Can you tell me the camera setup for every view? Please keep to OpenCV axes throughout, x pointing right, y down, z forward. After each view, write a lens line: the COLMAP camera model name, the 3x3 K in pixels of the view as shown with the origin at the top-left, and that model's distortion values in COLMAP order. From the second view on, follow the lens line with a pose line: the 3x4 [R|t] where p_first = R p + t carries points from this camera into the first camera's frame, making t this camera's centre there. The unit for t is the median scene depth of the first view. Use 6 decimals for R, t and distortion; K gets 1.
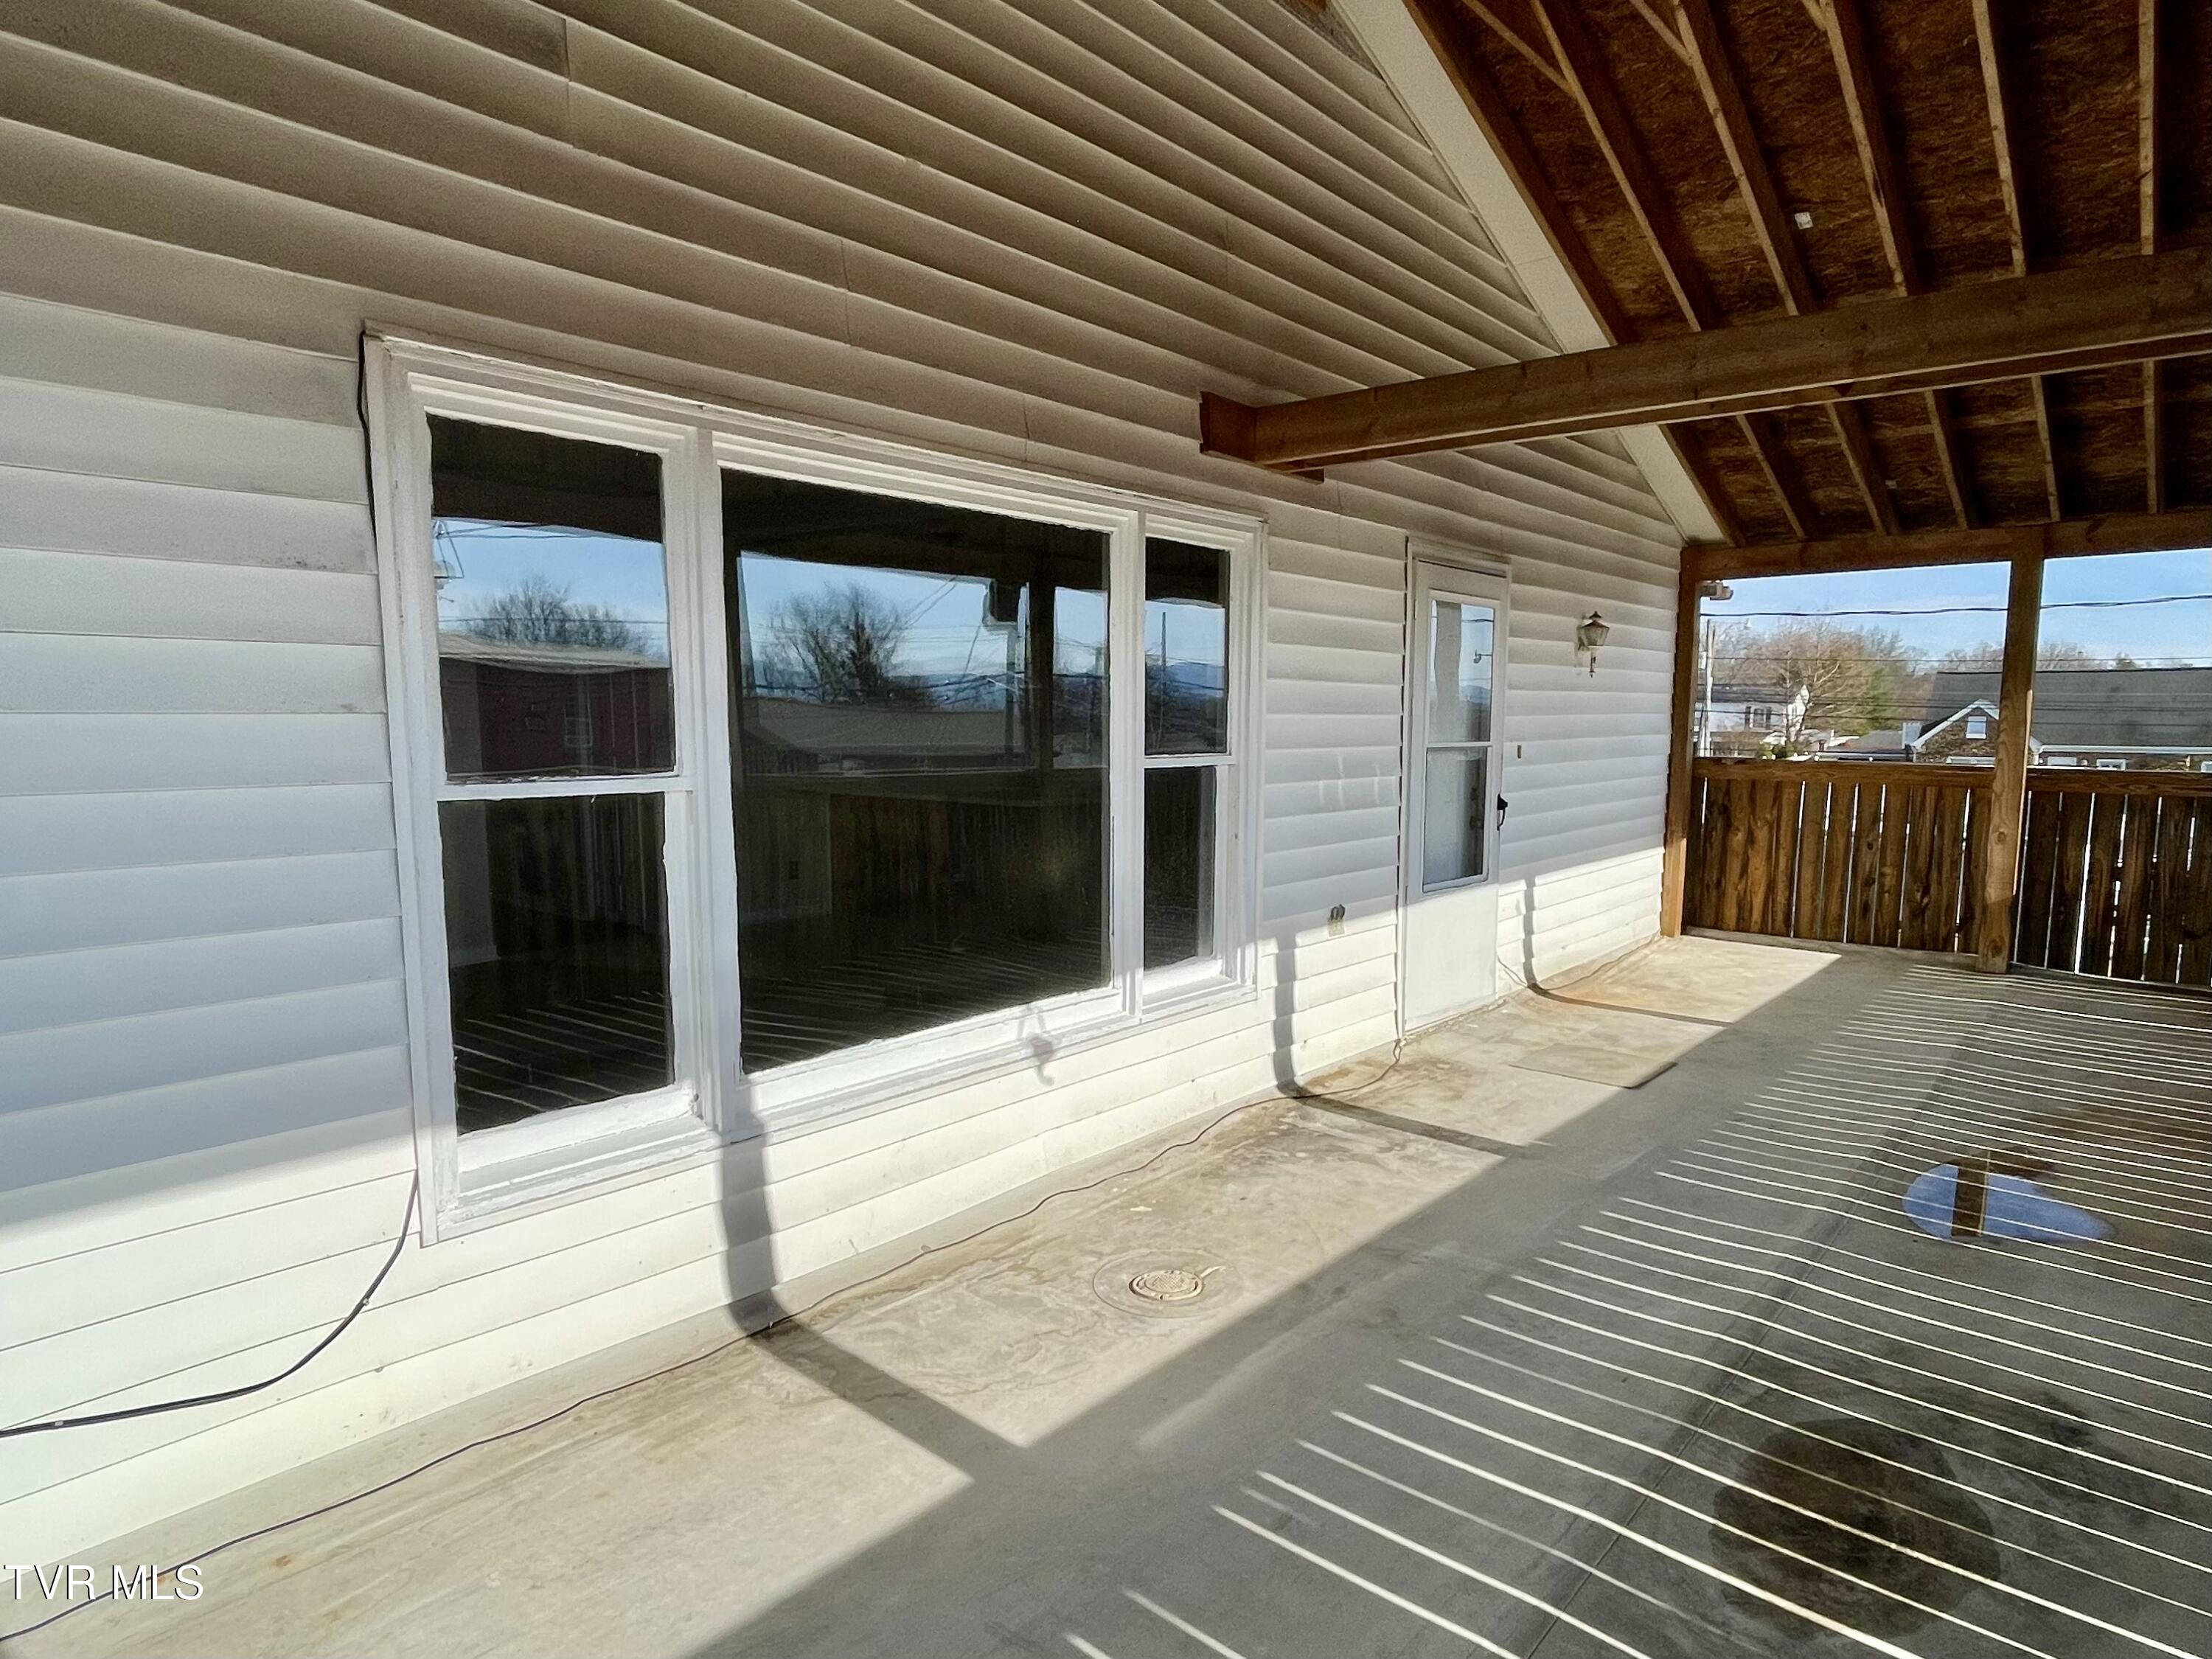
lens RADIAL K [[1322.9, 0, 1109.0], [0, 1322.9, 896.6], [0, 0, 1]] dist [0.017121, -0.000623]
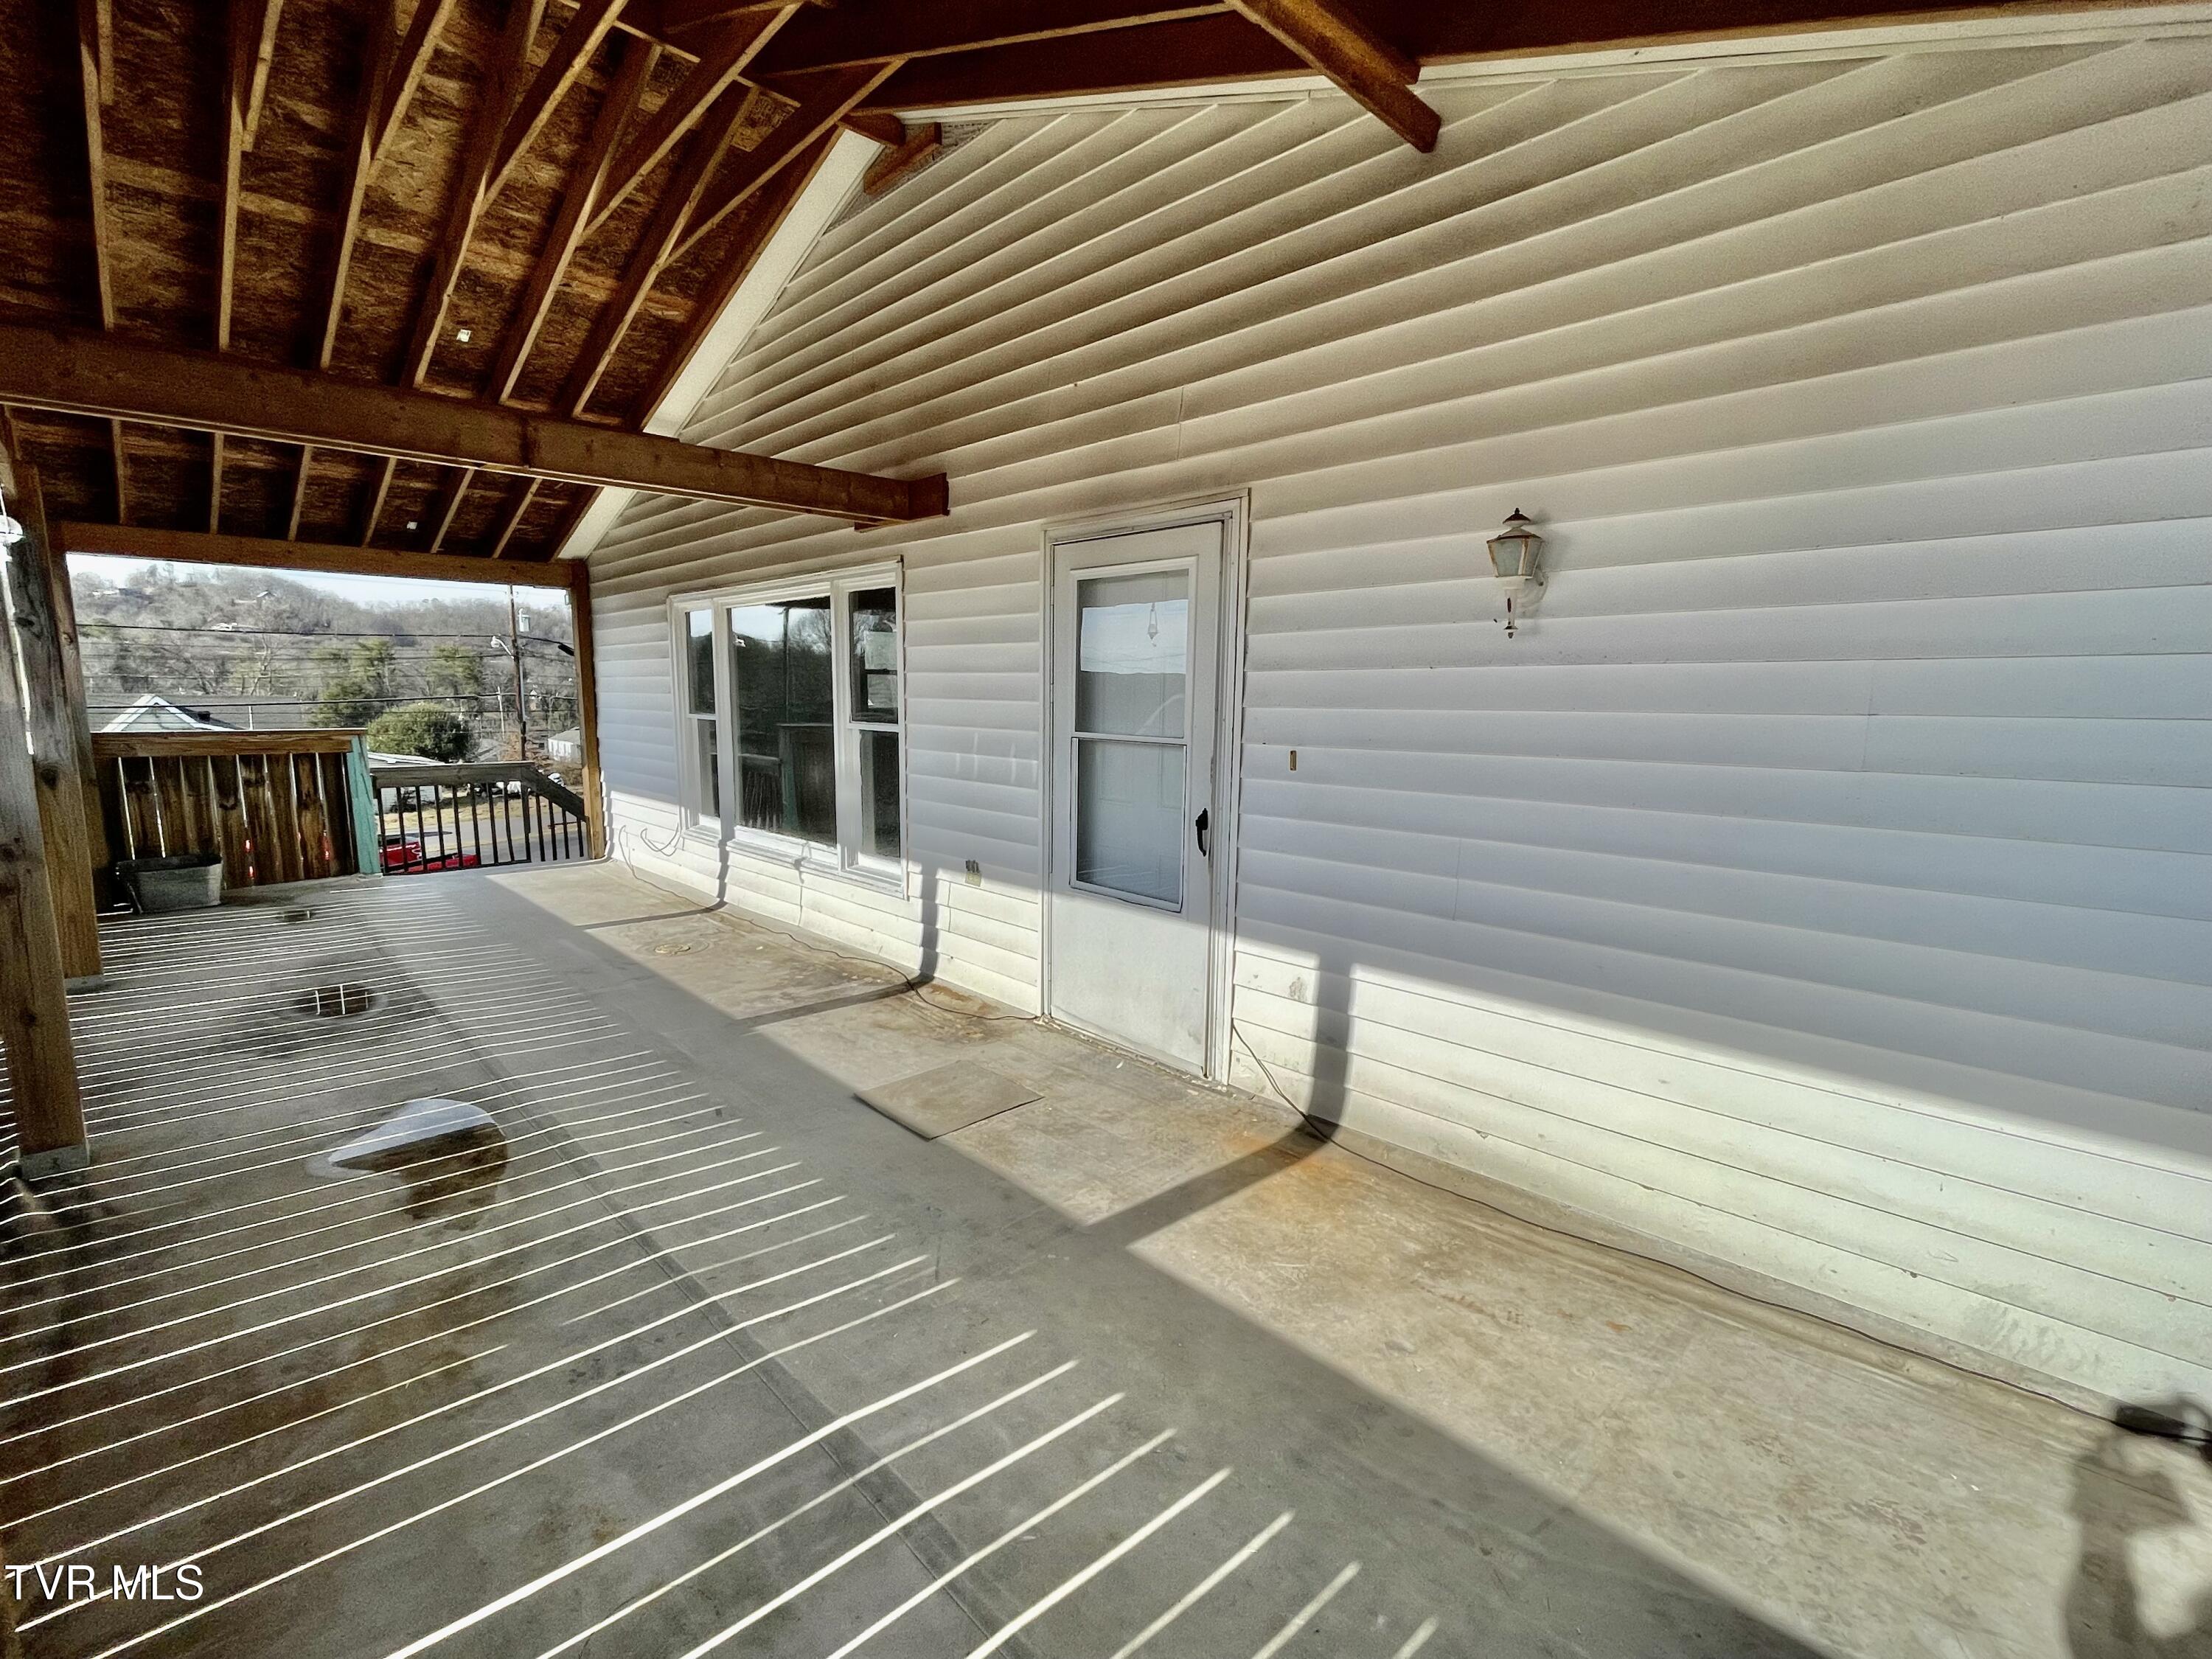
lens RADIAL K [[967.0, 0, 1100.9], [0, 967.0, 838.5], [0, 0, 1]] dist [-0.002515, -0.000165]
pose [[-0.102713, 0.143603, -0.984291, 1.101992], [-0.147477, 0.976390, 0.157840, -0.181081], [0.983718, 0.161372, -0.079109, 1.283006]]
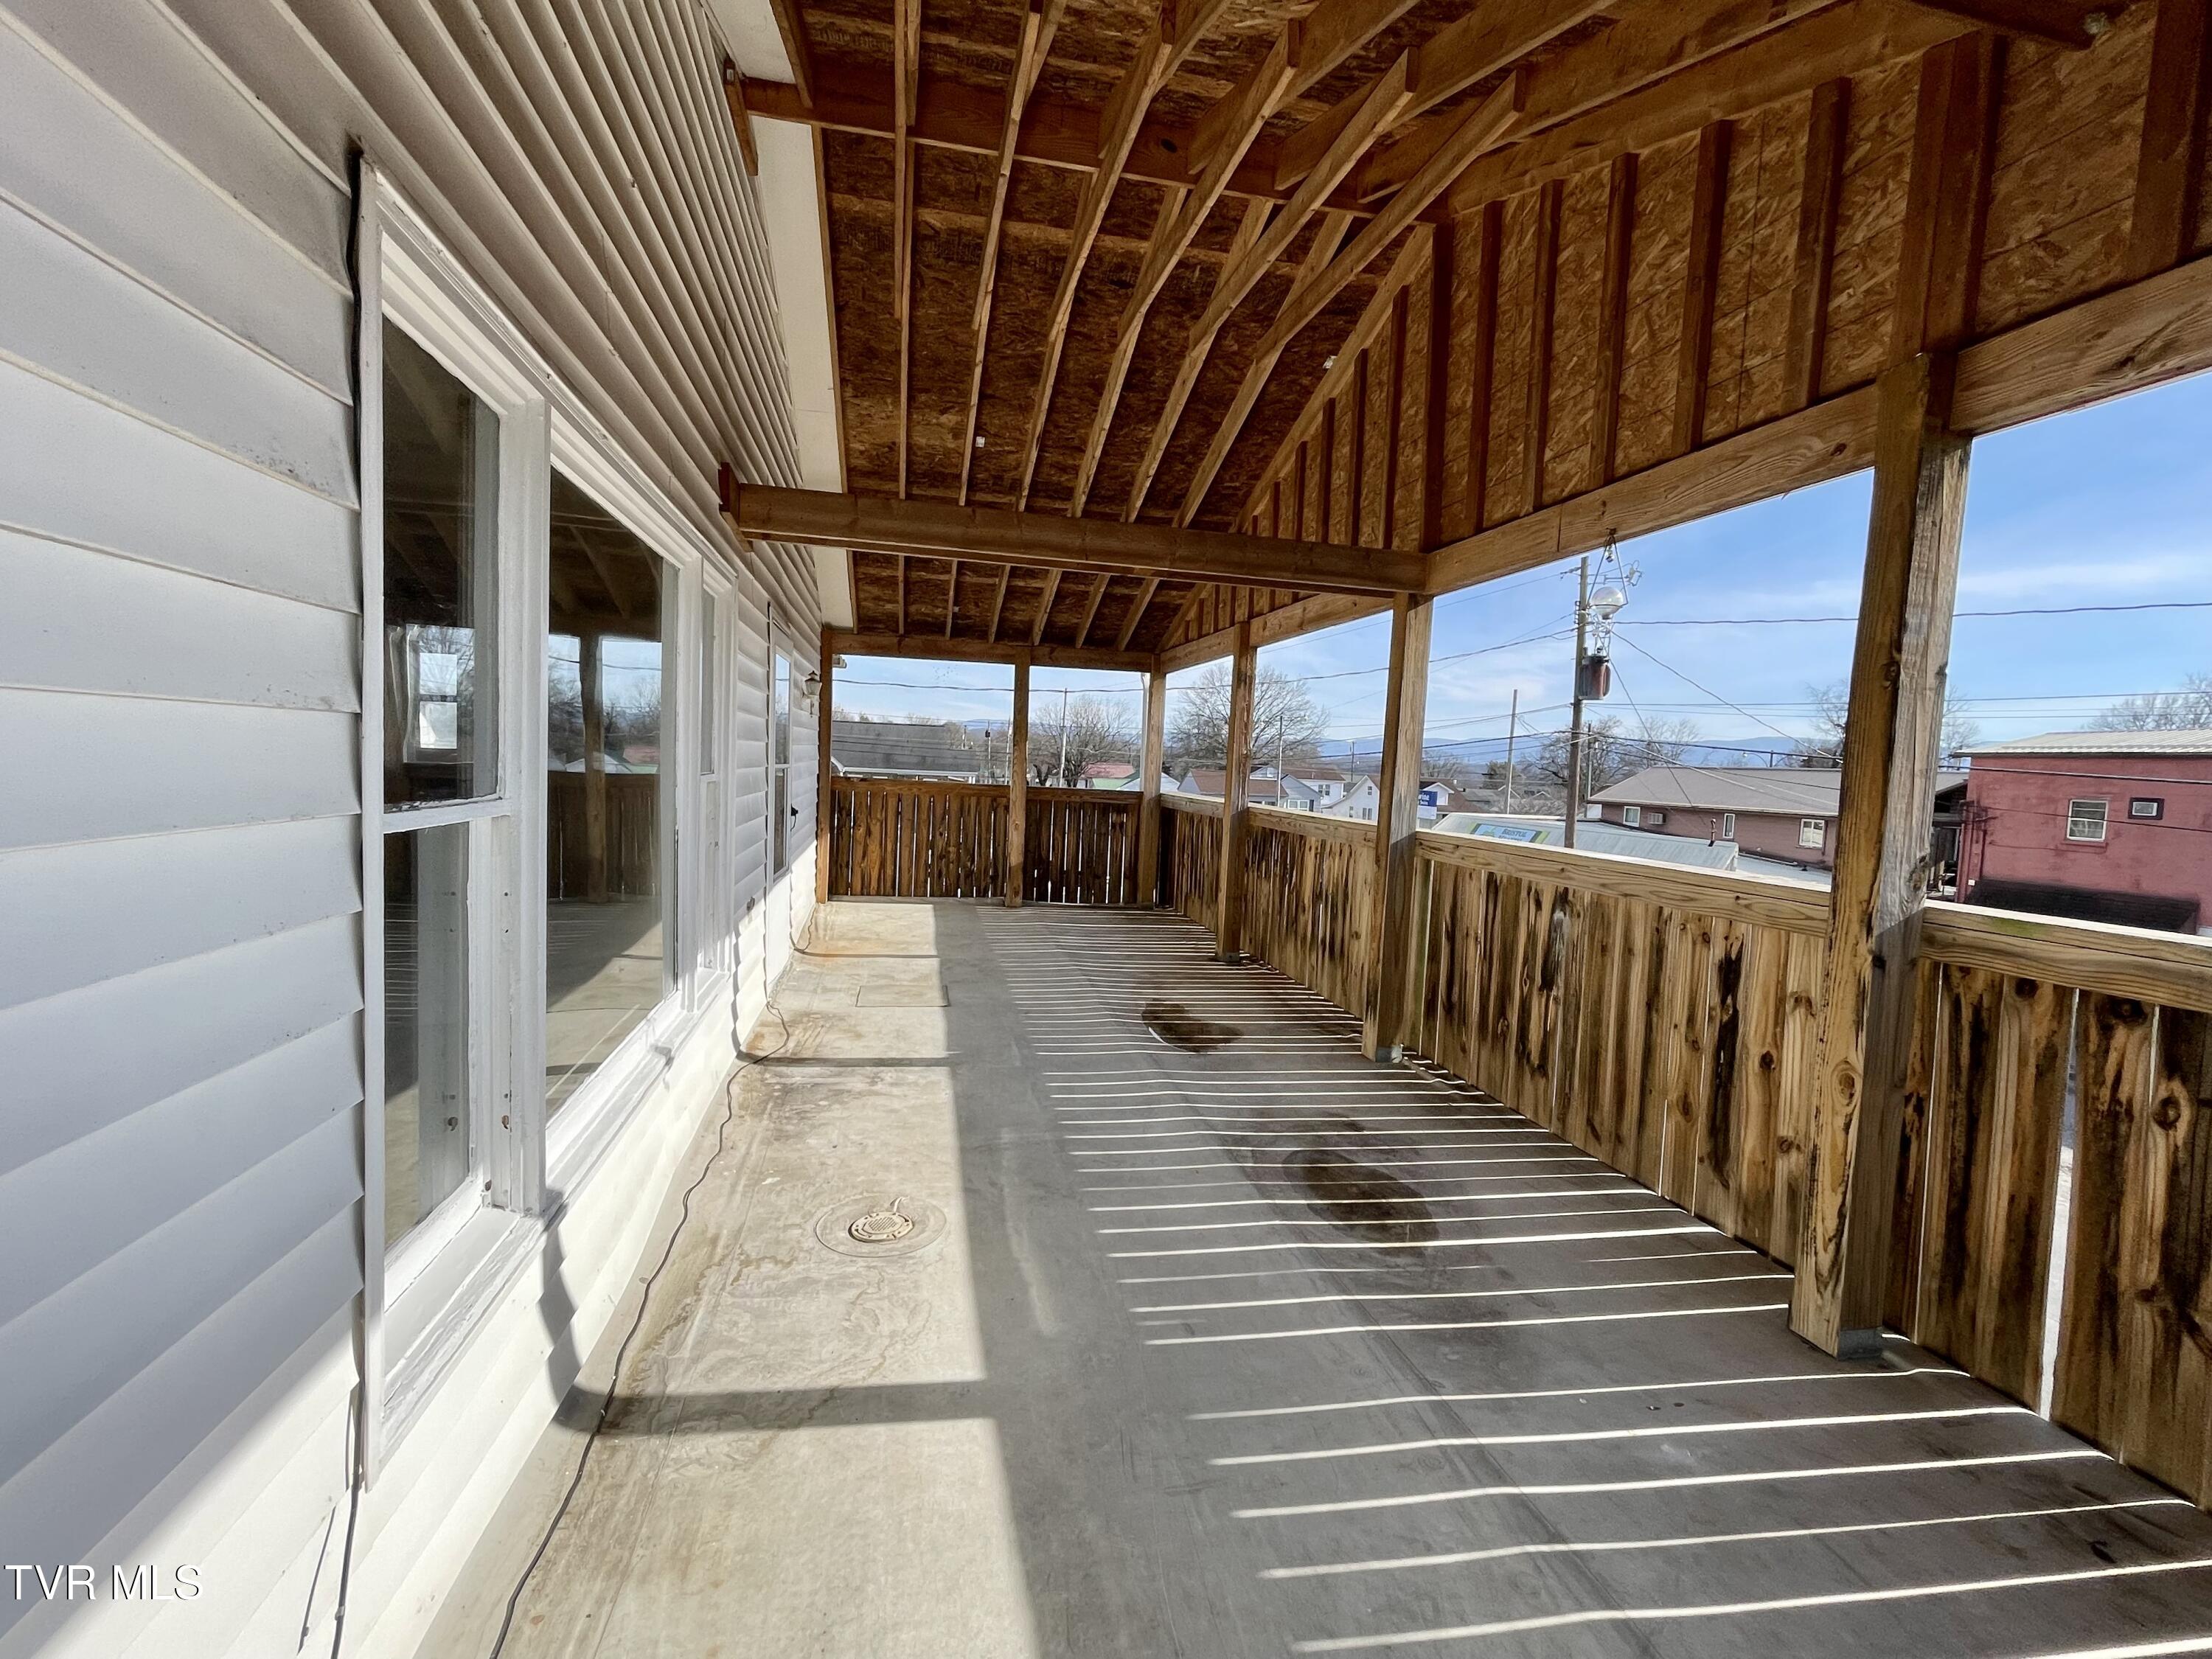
lens RADIAL K [[995.1, 0, 1106.0], [0, 995.1, 829.5], [0, 0, 1]] dist [0.033652, -0.000101]
pose [[0.621822, -0.032041, 0.782503, -0.368277], [0.067781, 0.997615, -0.013014, -0.024388], [-0.780220, 0.061131, 0.622511, 0.186904]]
